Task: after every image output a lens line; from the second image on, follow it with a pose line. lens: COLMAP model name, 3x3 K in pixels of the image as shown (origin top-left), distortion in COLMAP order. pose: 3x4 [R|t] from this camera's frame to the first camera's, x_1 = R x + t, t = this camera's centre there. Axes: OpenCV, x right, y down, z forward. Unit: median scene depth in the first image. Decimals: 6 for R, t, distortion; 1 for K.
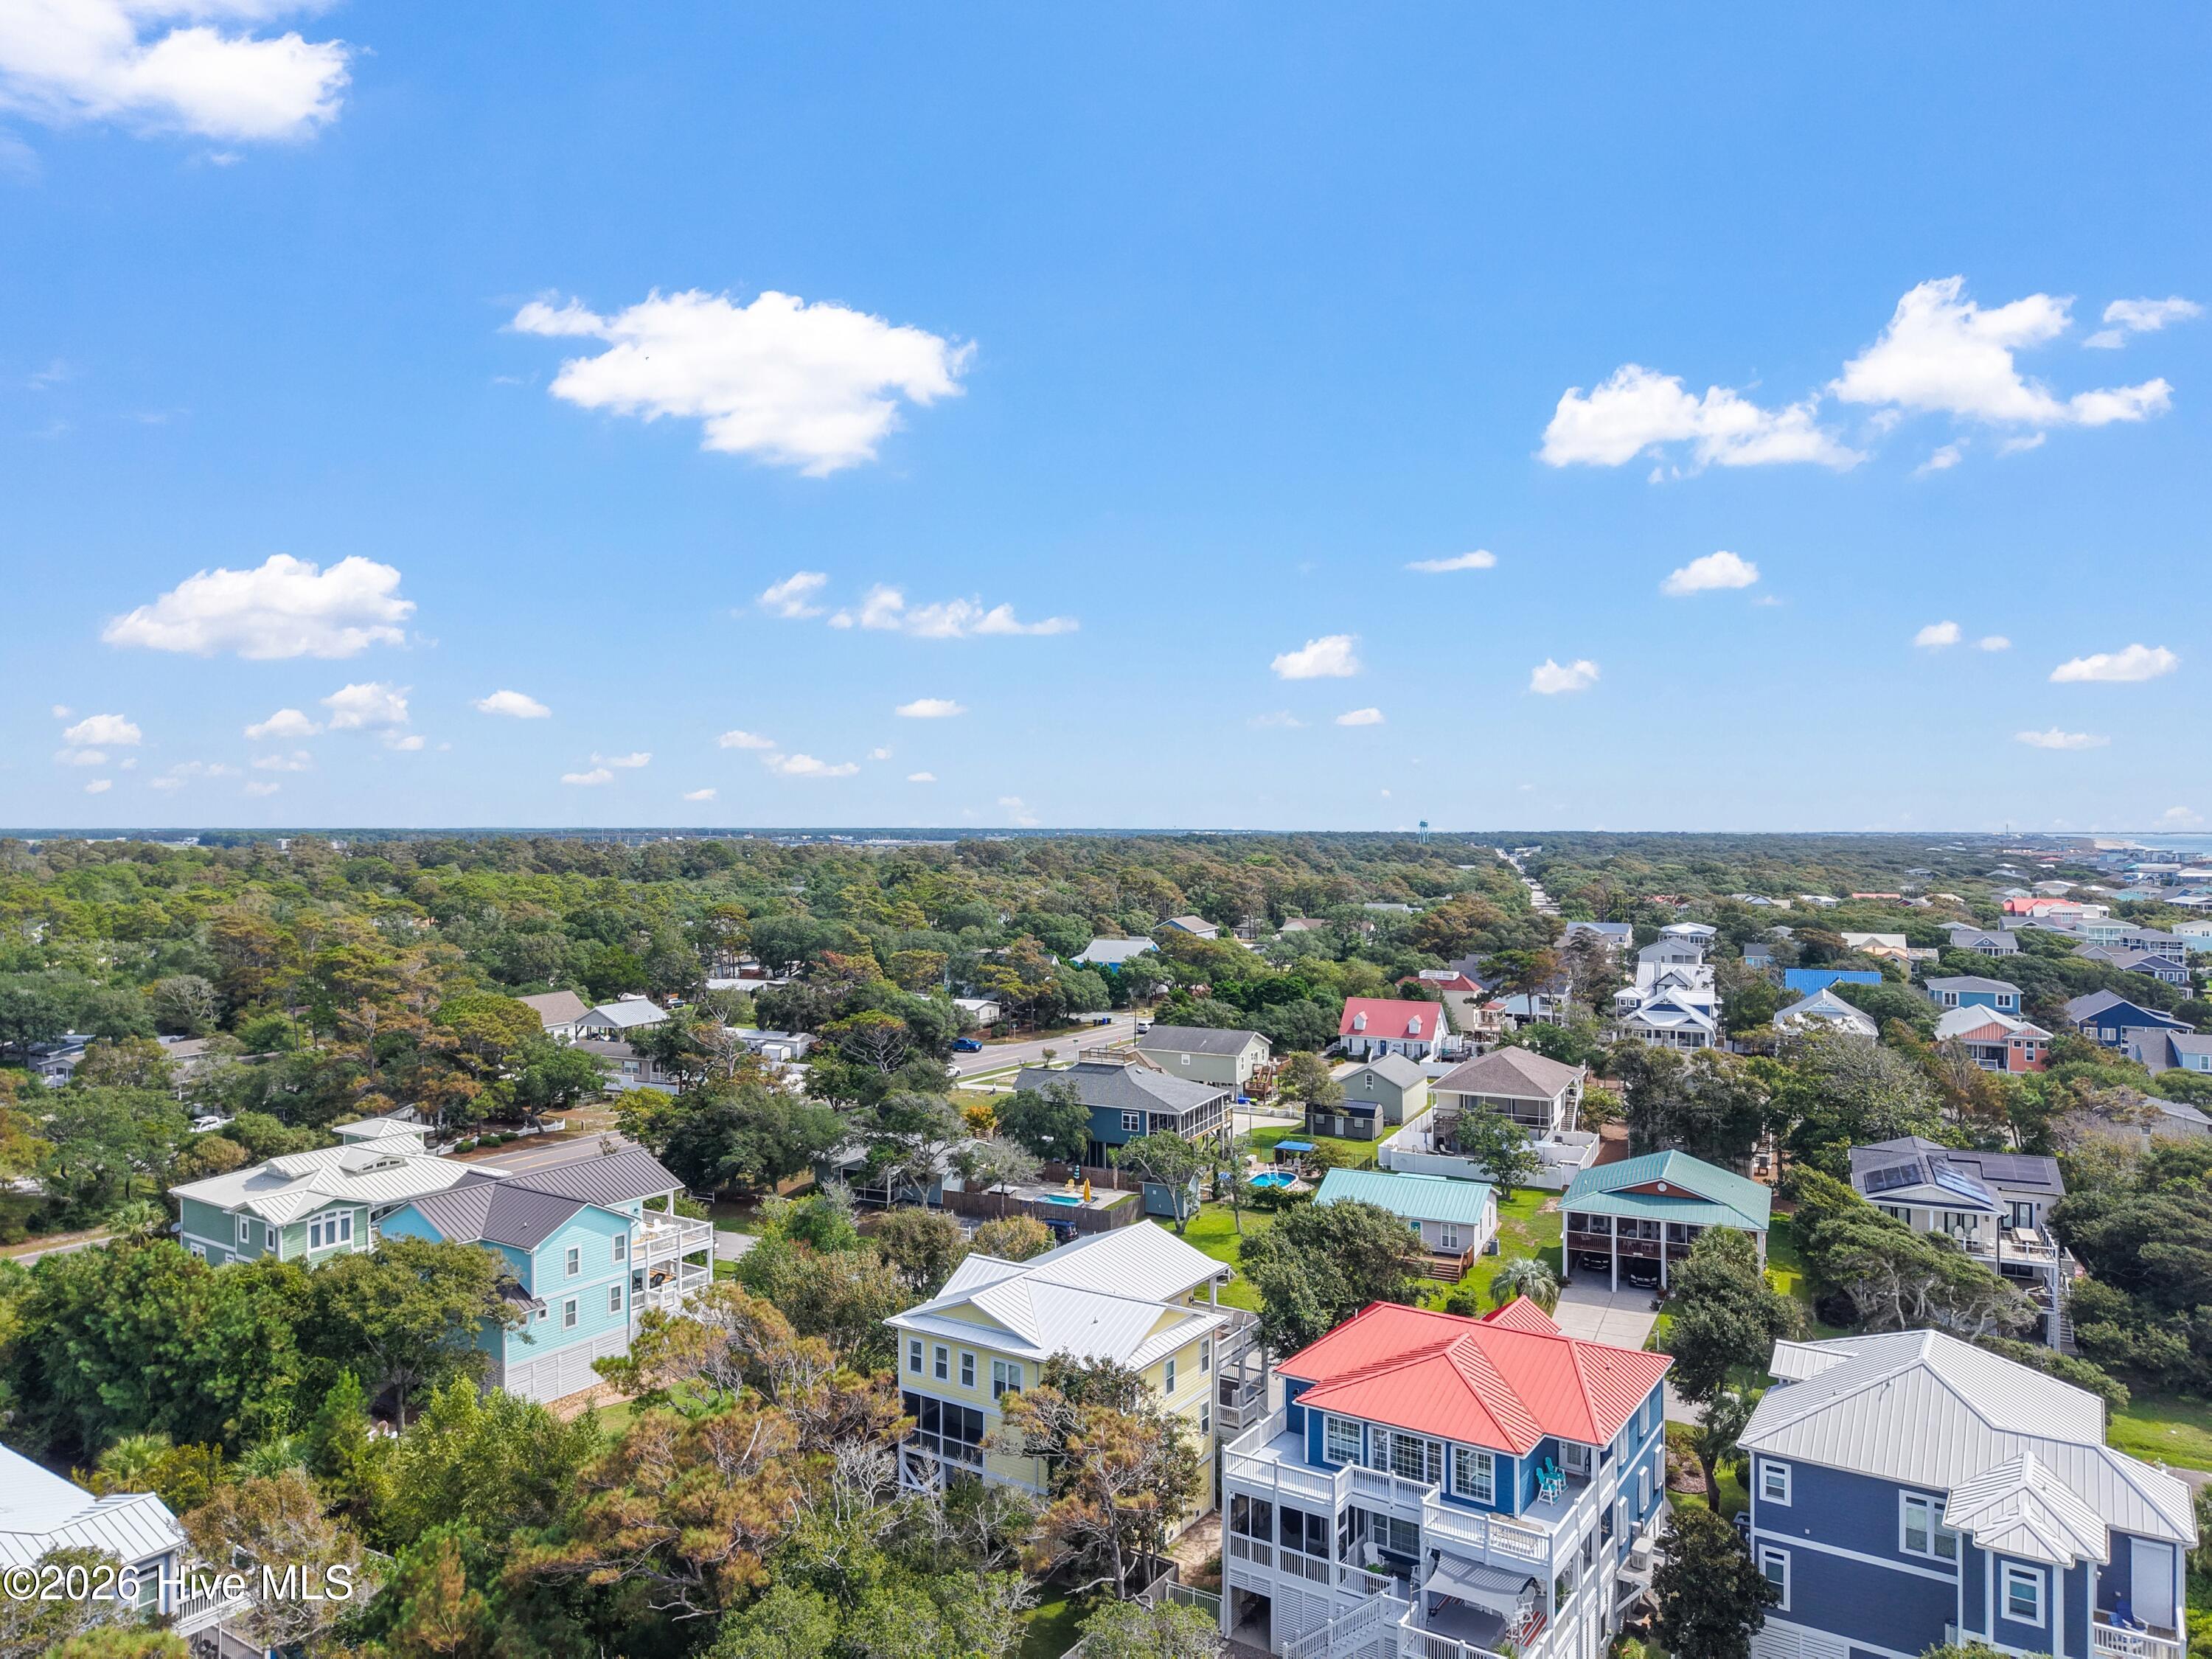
lens RADIAL K [[1477.8, 0, 1097.5], [0, 1477.8, 826.6], [0, 0, 1]] dist [0.030796, -0.030723]
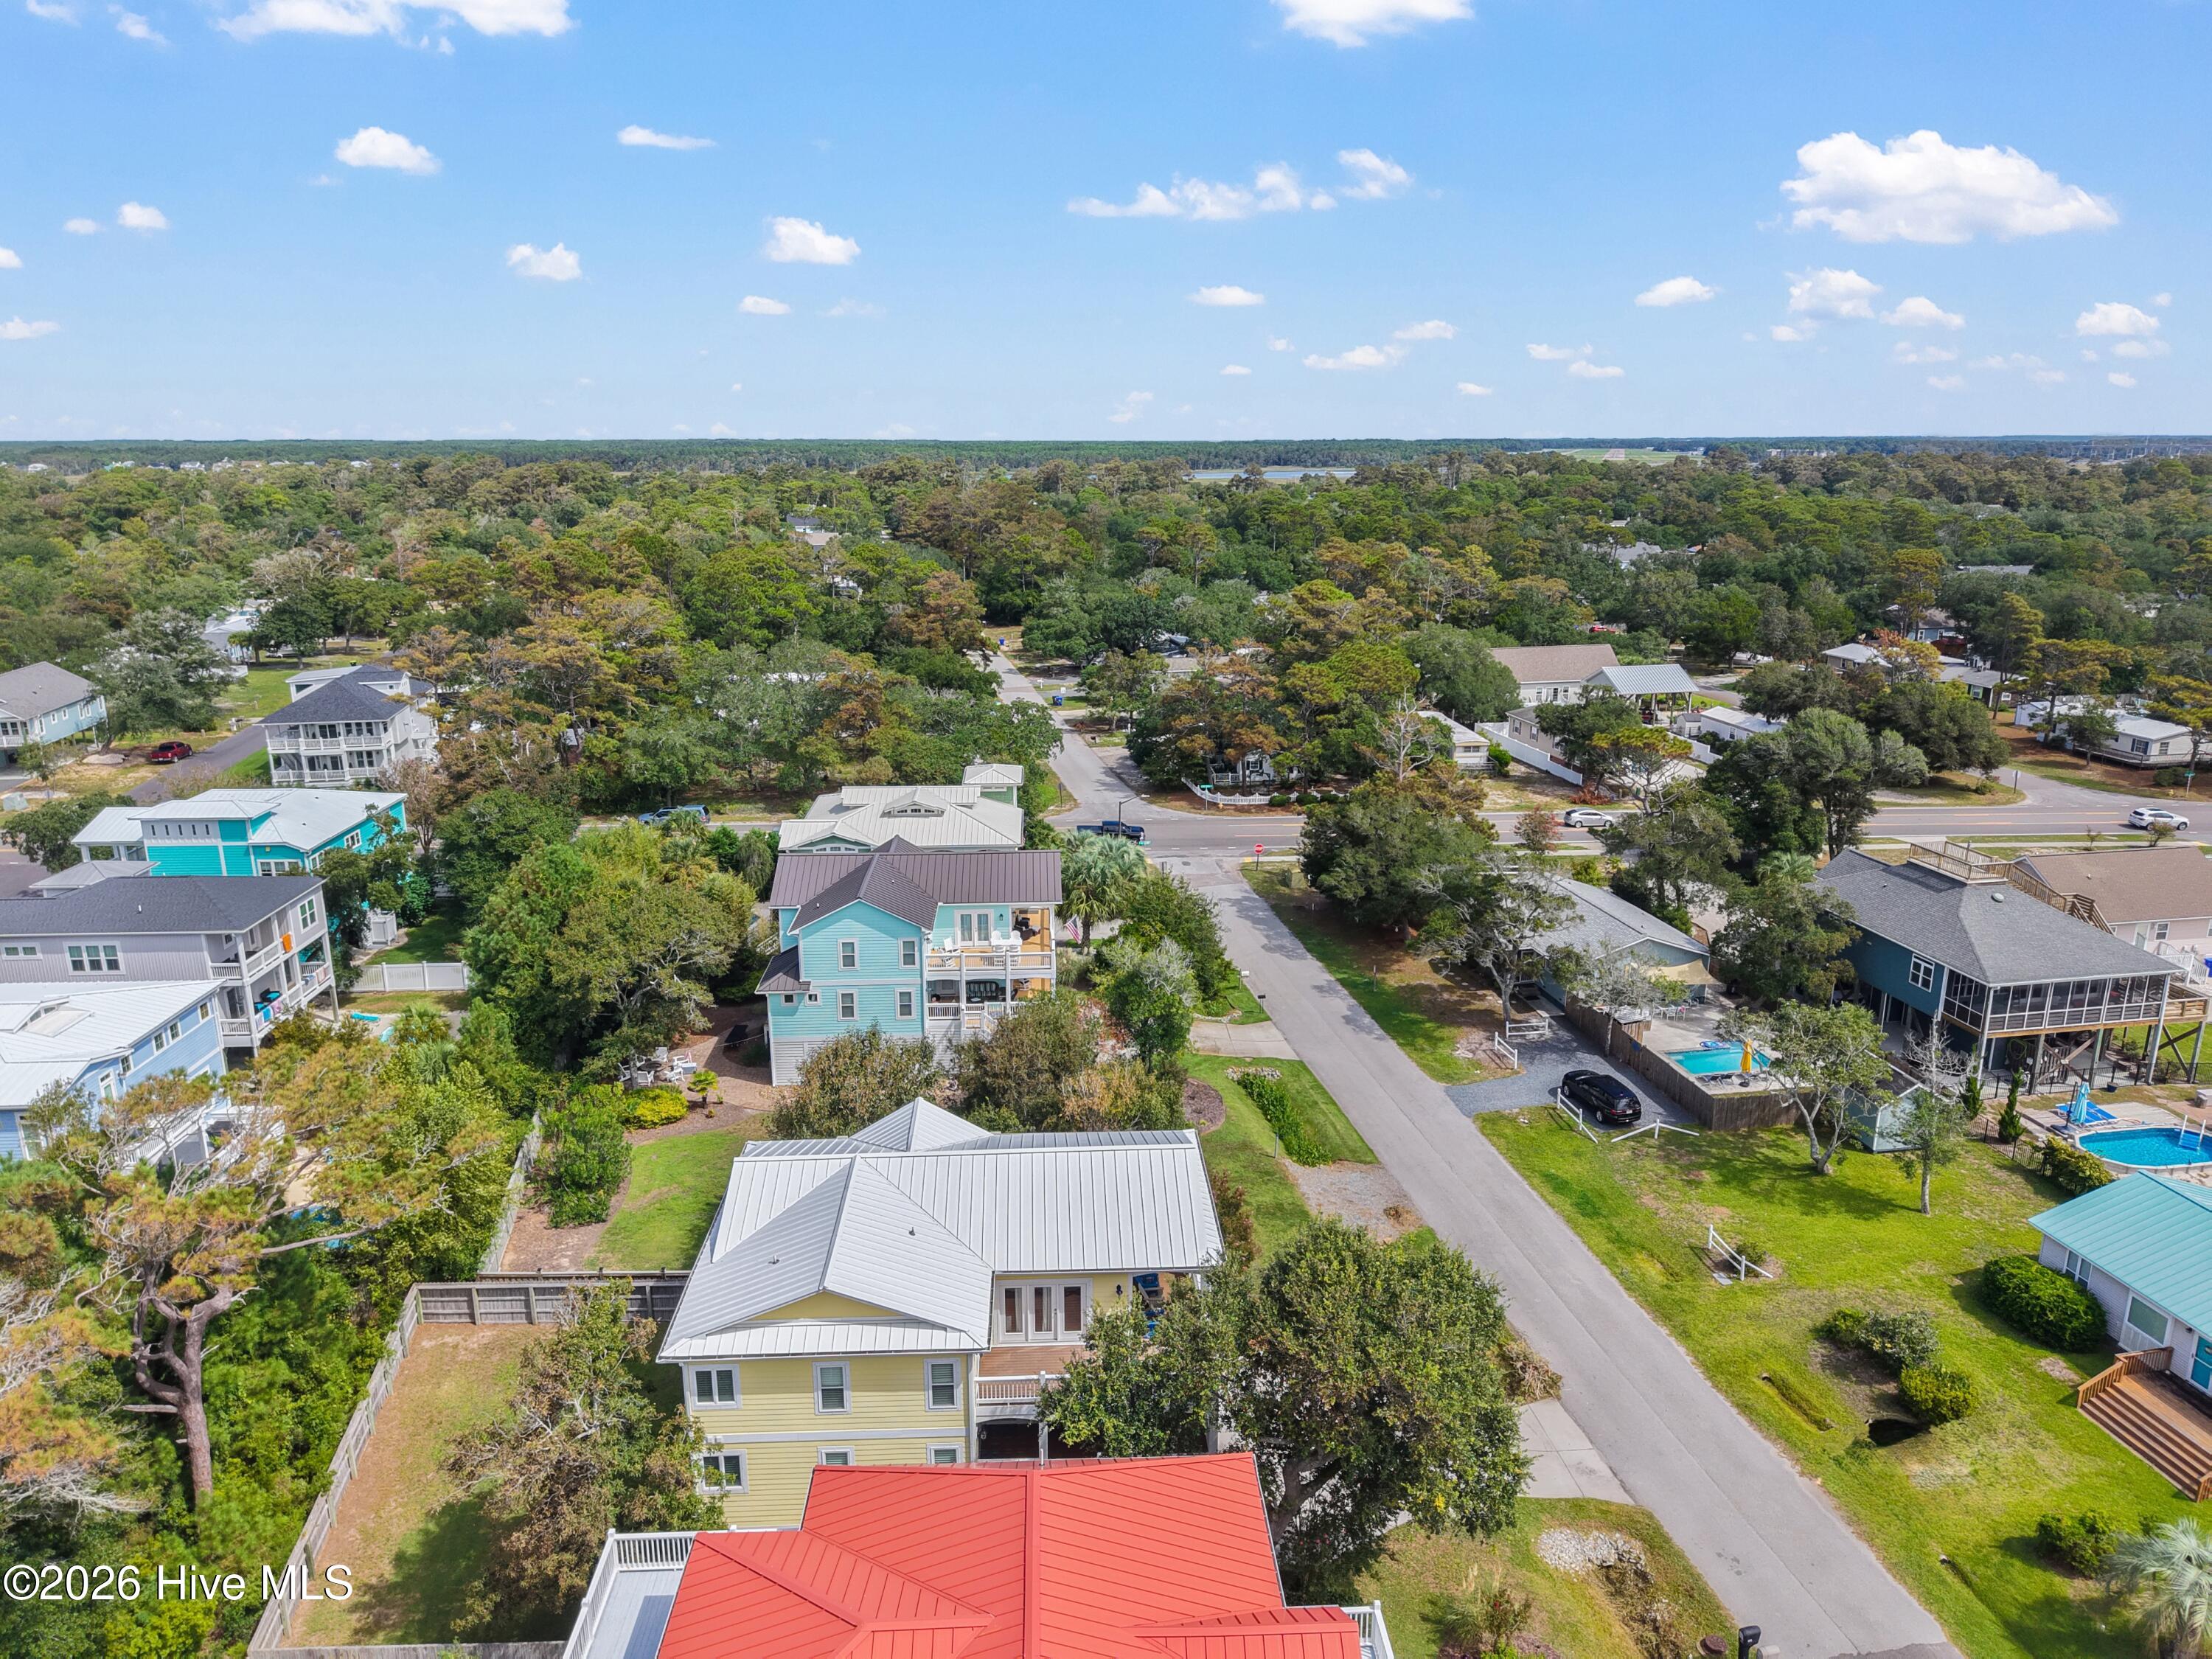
lens RADIAL K [[1477.8, 0, 1097.5], [0, 1477.8, 826.6], [0, 0, 1]] dist [0.030796, -0.030723]
pose [[0.580742, 0.207849, -0.787107, 0.449629], [0.002612, 0.966377, 0.257116, -0.026775], [0.814083, -0.151374, 0.560673, 0.593523]]
